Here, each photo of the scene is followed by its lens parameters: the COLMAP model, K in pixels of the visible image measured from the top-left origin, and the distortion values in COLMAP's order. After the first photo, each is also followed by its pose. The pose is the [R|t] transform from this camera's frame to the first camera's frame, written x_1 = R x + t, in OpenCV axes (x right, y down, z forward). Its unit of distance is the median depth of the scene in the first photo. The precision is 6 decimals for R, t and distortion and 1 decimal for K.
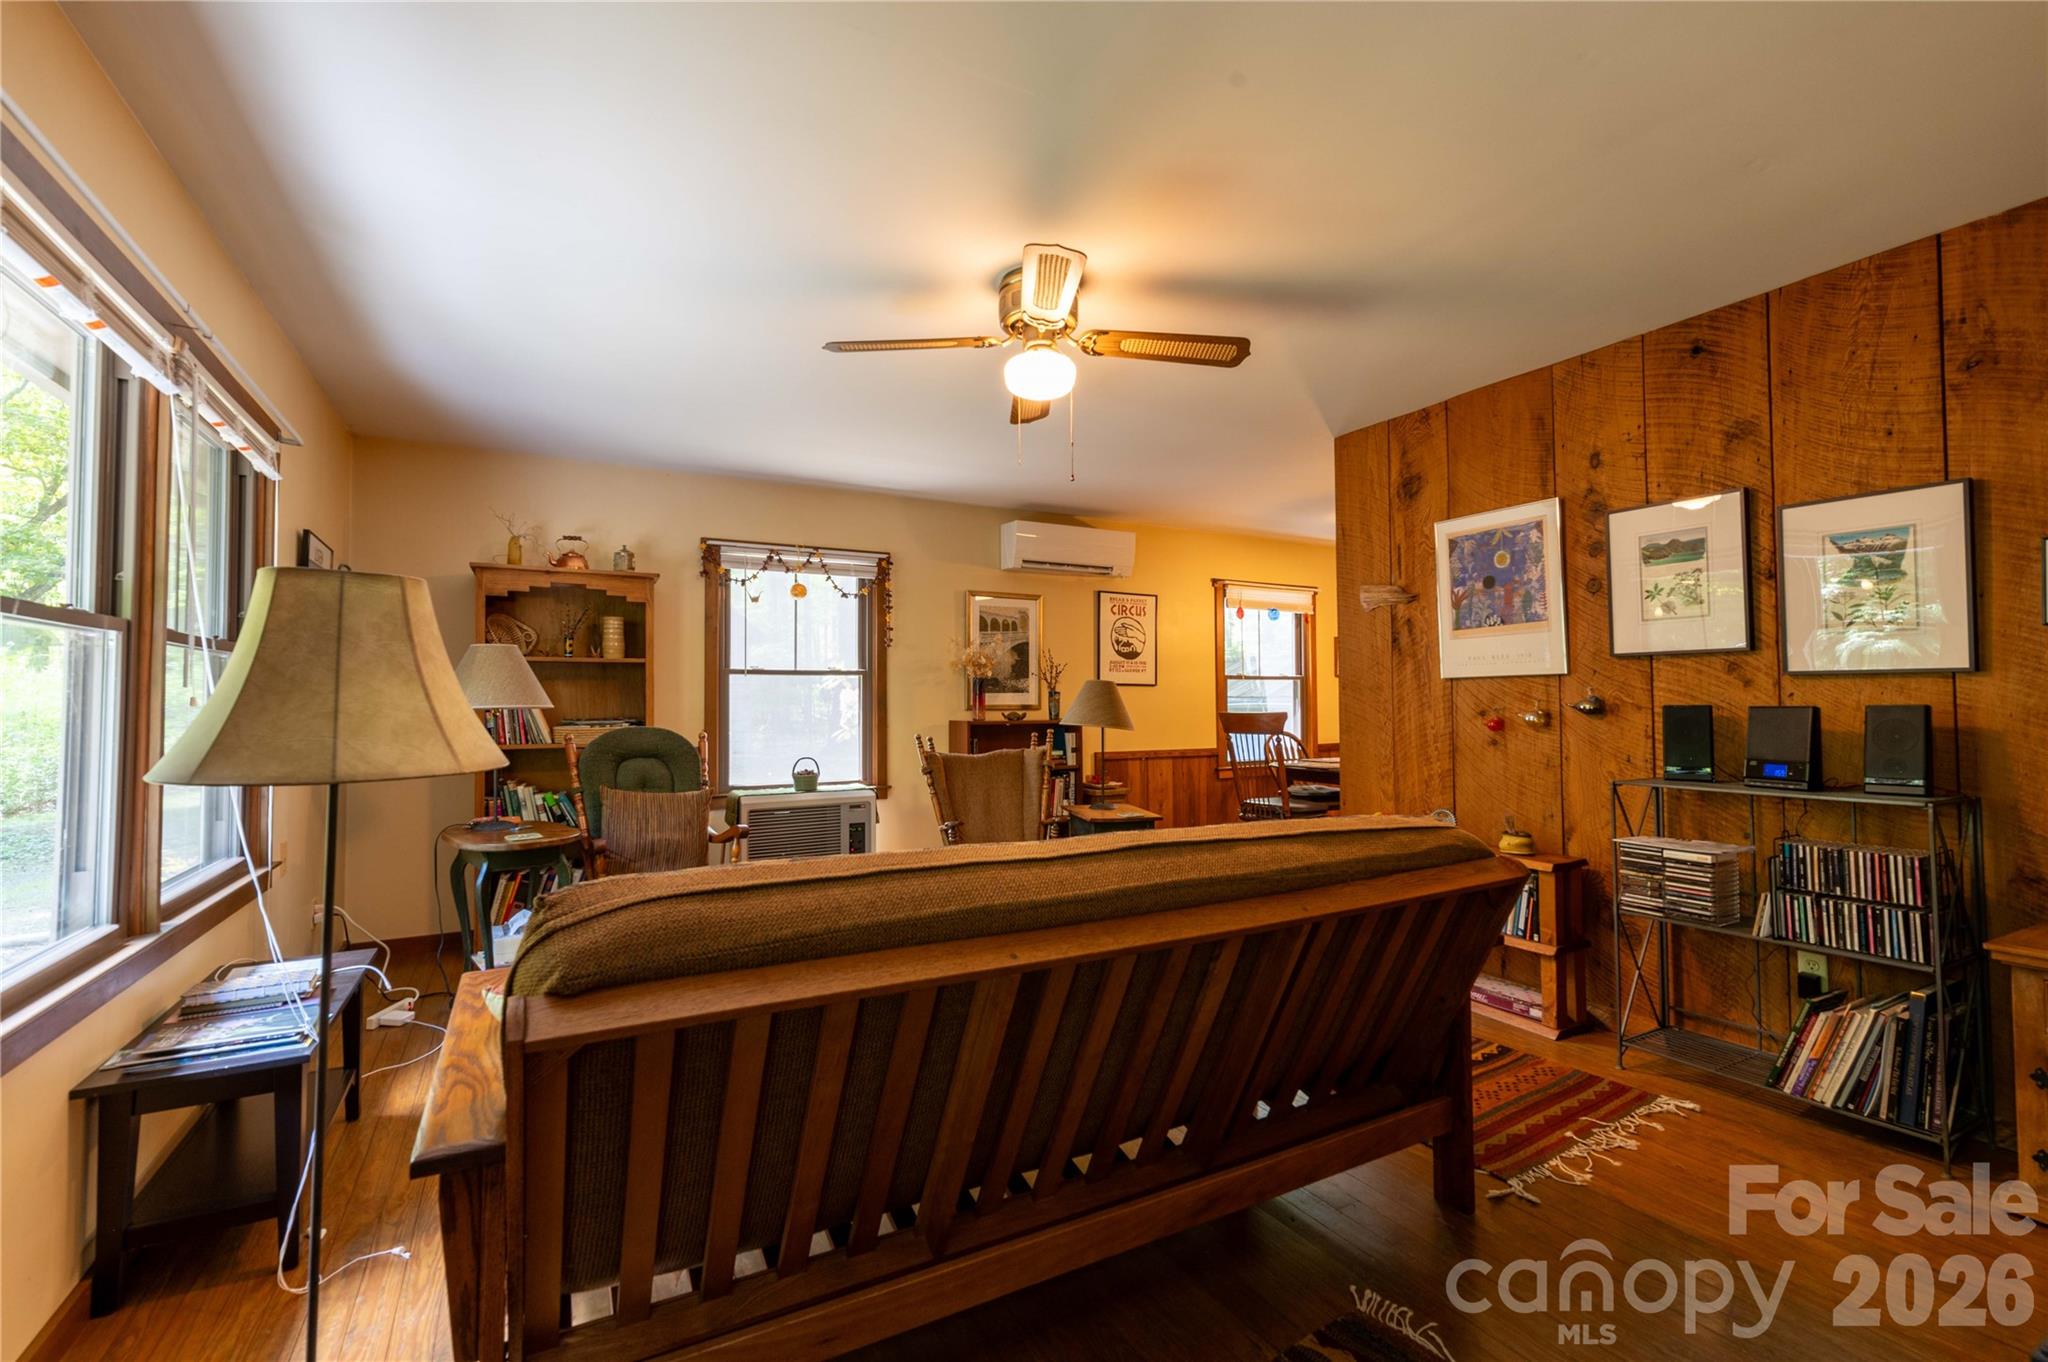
lens RADIAL K [[887.0, 0, 1024.0], [0, 887.0, 681.0], [0, 0, 1]] dist [0.000427, 0.000138]
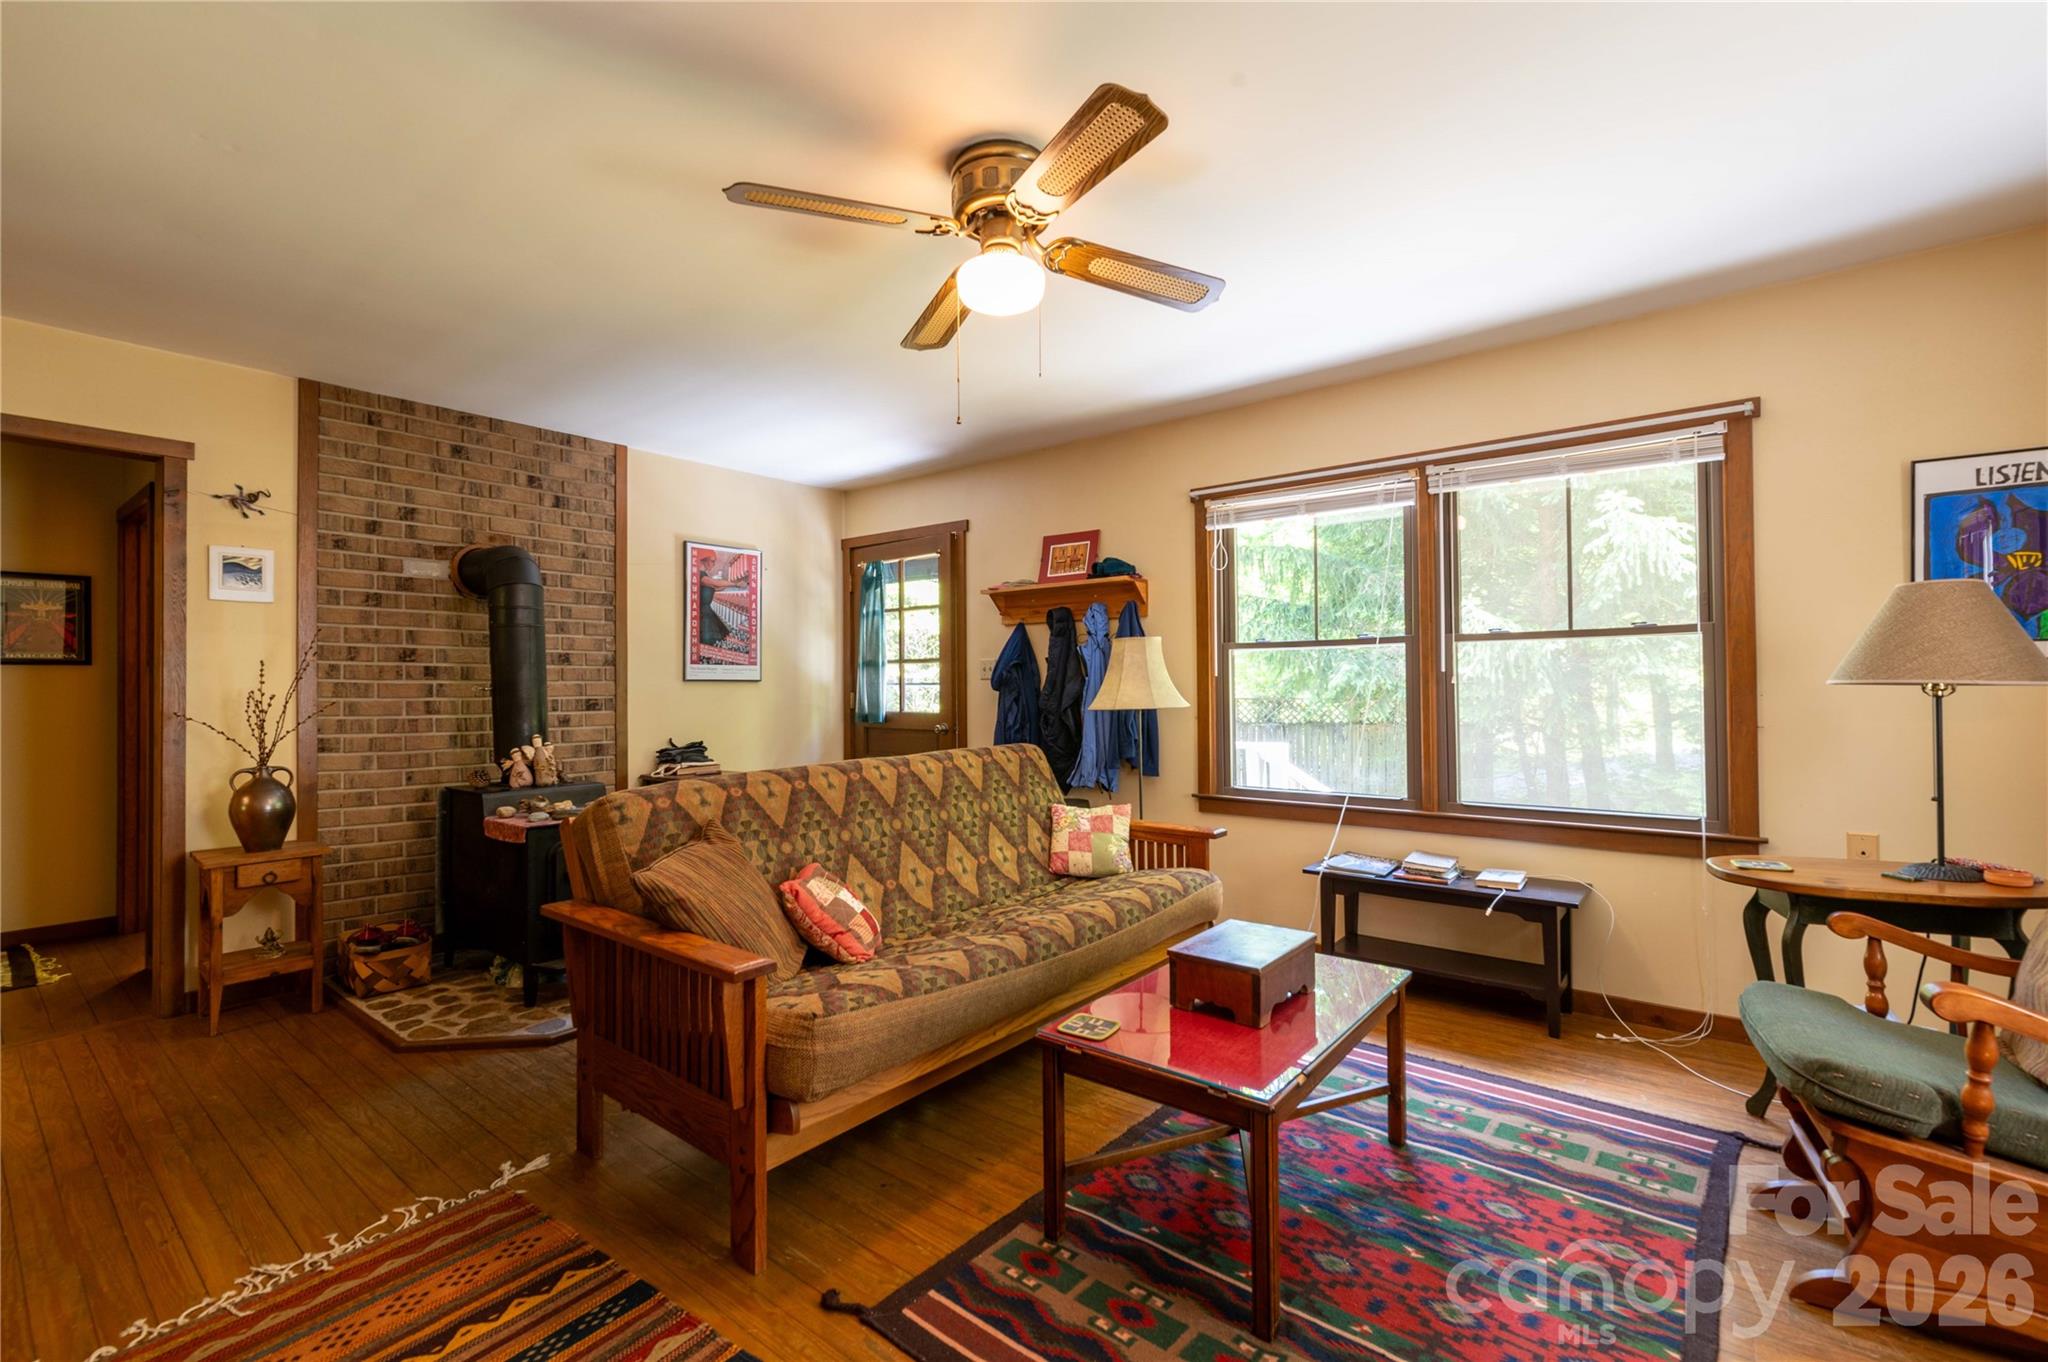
lens RADIAL K [[885.1, 0, 1024.0], [0, 885.1, 681.0], [0, 0, 1]] dist [0.001244, 0.000114]
pose [[-0.926296, 0.013118, -0.376567, 0.162747], [0.022897, 0.999506, -0.021506, 0.018830], [0.376099, -0.028543, -0.926140, 0.921322]]
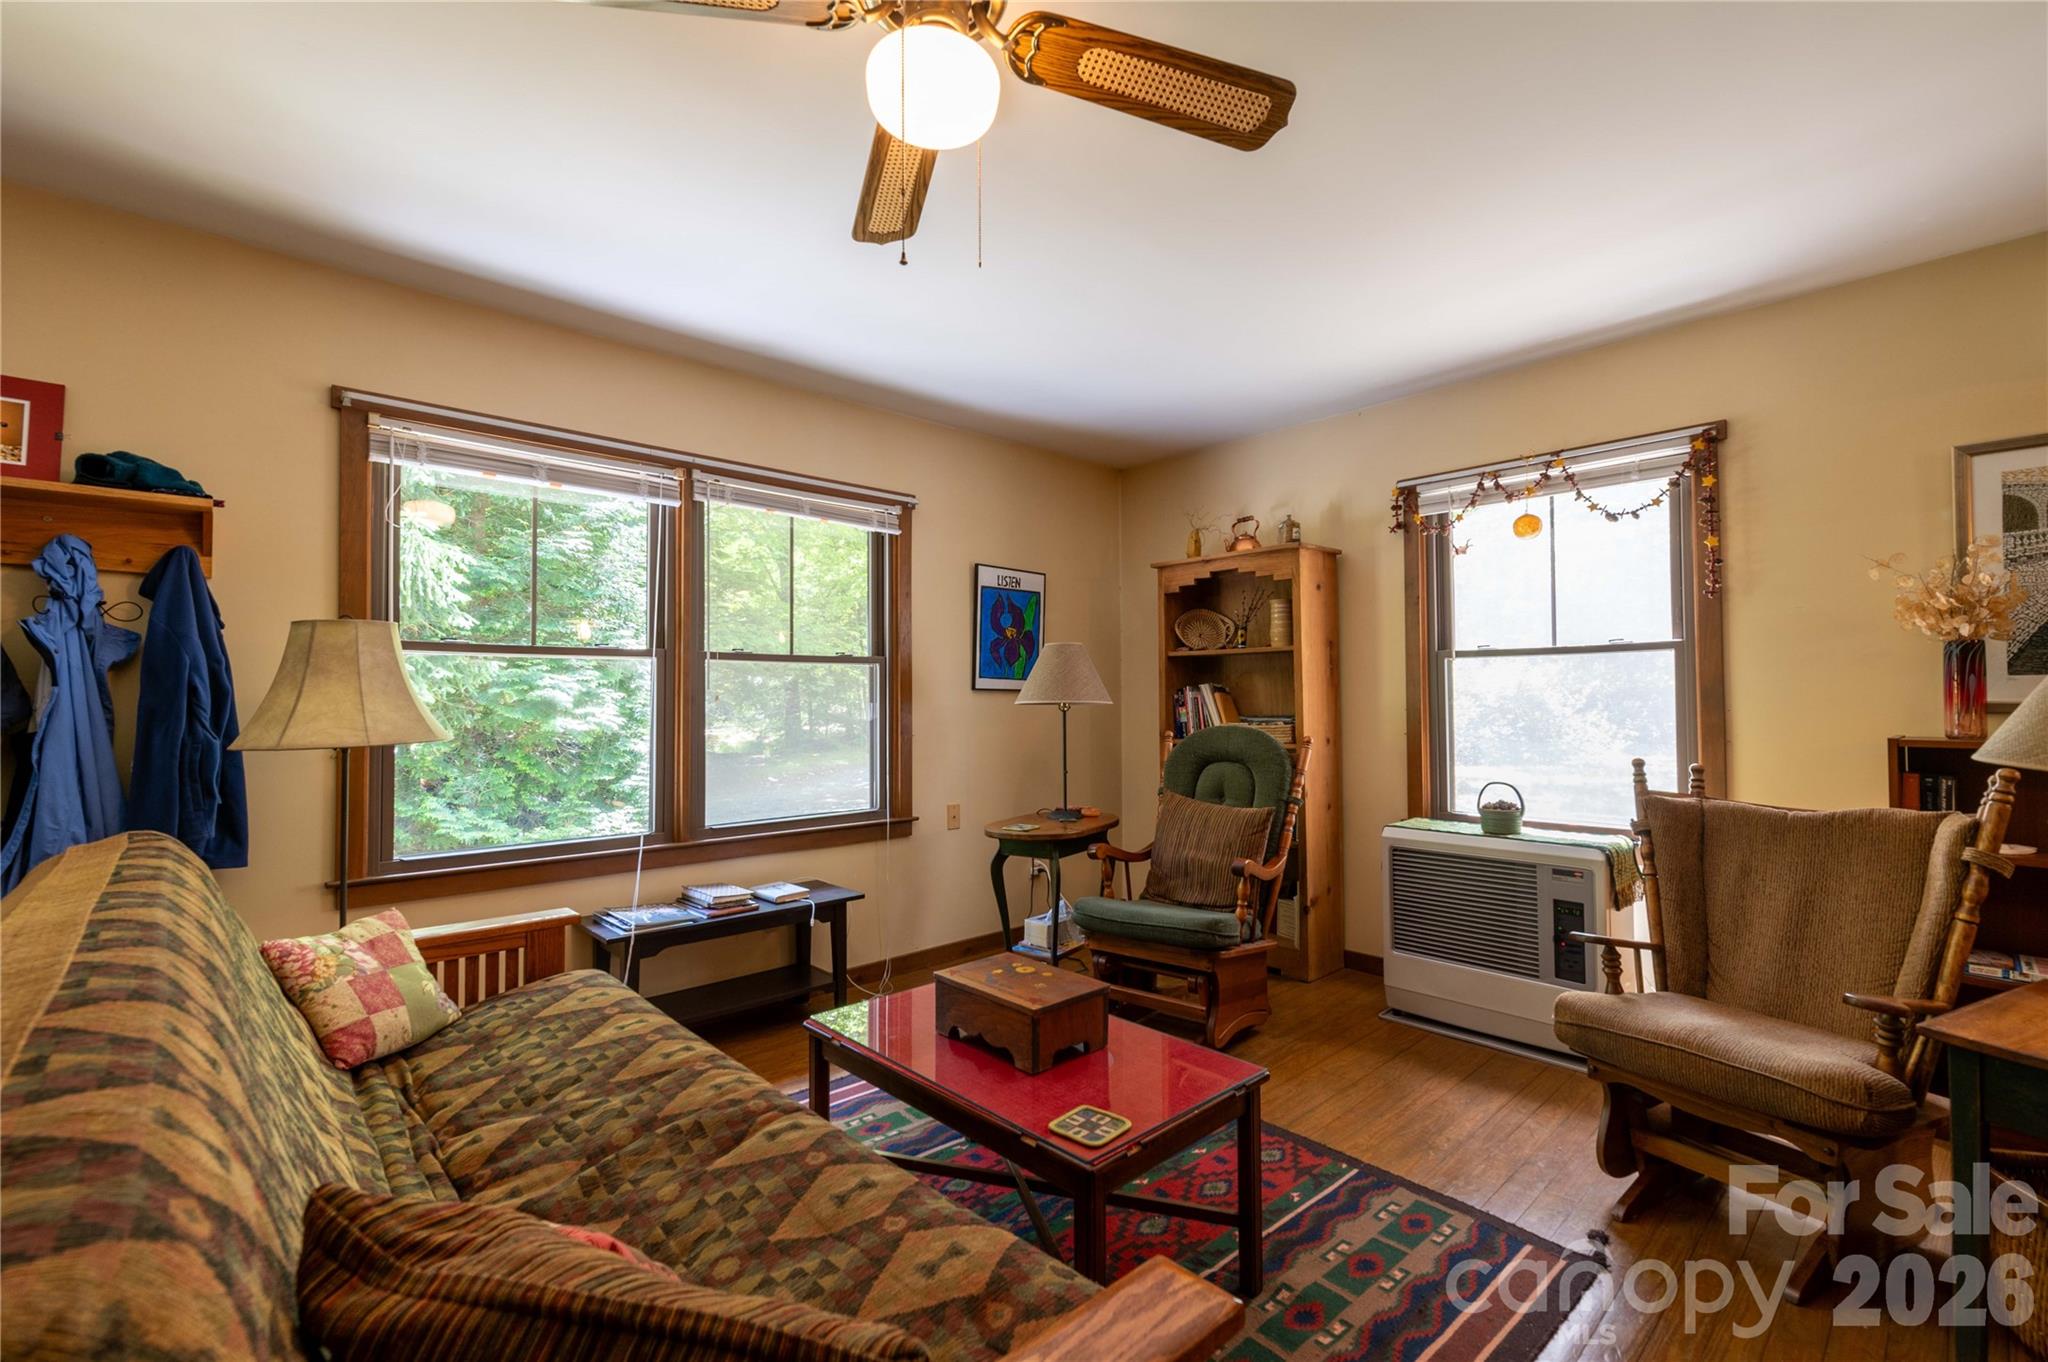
lens RADIAL K [[887.0, 0, 1024.0], [0, 887.0, 681.0], [0, 0, 1]] dist [0.000427, 0.000138]
pose [[0.237751, -0.019366, -0.971133, 0.287896], [0.024703, 0.999598, -0.013886, 0.012096], [0.971012, -0.020689, 0.238134, 0.486034]]
